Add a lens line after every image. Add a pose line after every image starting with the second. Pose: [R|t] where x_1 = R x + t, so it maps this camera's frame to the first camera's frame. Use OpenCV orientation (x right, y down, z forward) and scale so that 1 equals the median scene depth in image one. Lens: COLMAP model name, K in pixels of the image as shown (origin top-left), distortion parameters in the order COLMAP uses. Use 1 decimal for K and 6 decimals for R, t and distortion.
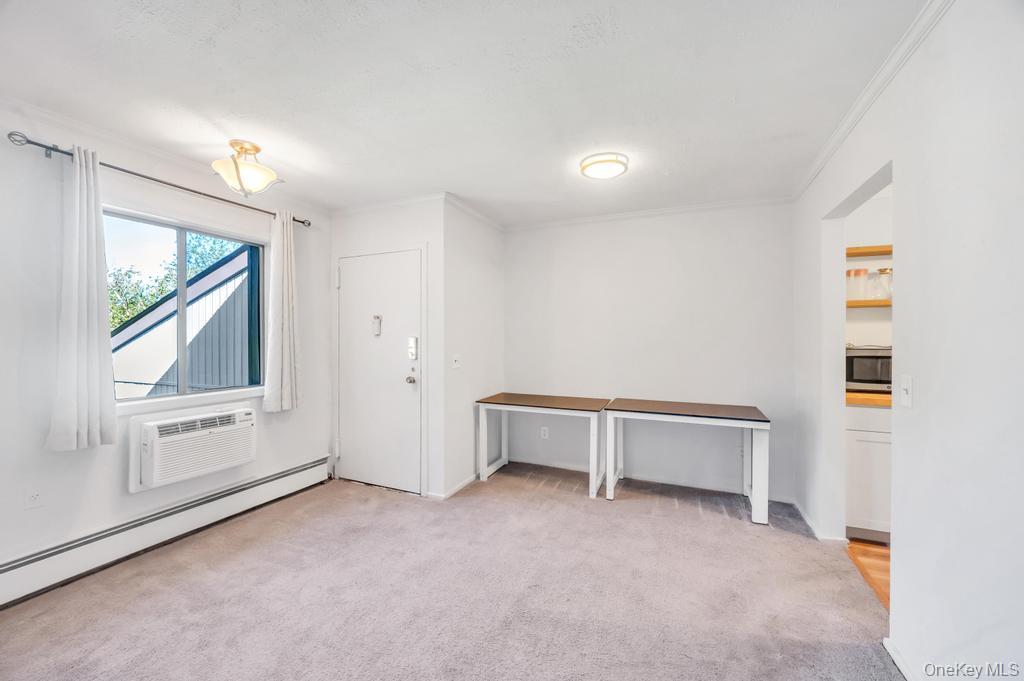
lens RADIAL K [[406.1, 0, 513.0], [0, 406.1, 340.7], [0, 0, 1]] dist [-0.000343, -0.000232]
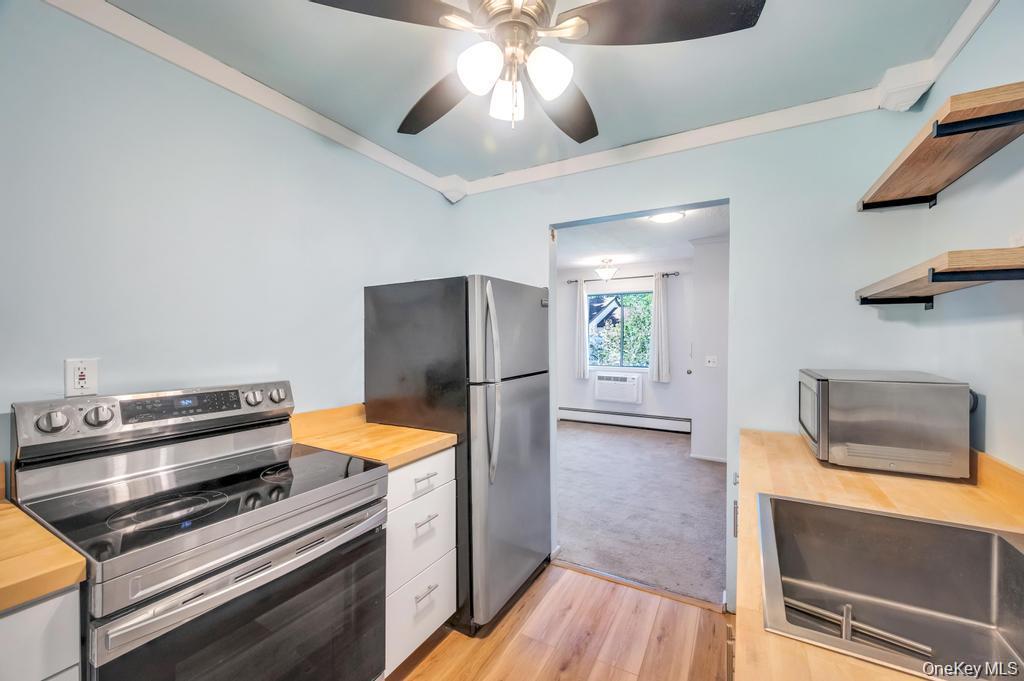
lens RADIAL K [[406.1, 0, 513.0], [0, 406.1, 340.7], [0, 0, 1]] dist [-0.000343, -0.000232]
pose [[-0.095005, 0.007996, -0.995445, 1.302584], [-0.005863, 0.999946, 0.008592, -0.025754], [0.995460, 0.006652, -0.094953, 0.510464]]
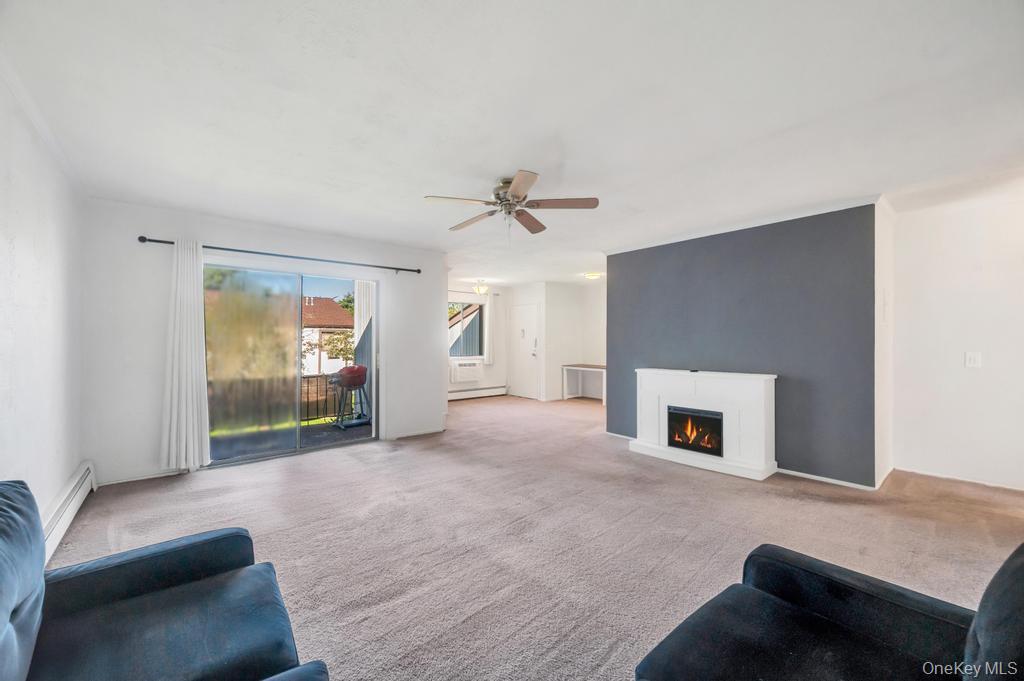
lens RADIAL K [[406.1, 0, 513.0], [0, 406.1, 340.7], [0, 0, 1]] dist [-0.000343, -0.000232]
pose [[0.894084, 0.005565, -0.447865, 0.804159], [-0.002607, 0.999971, 0.007221, -0.009665], [0.447892, -0.005288, 0.894072, -1.389270]]
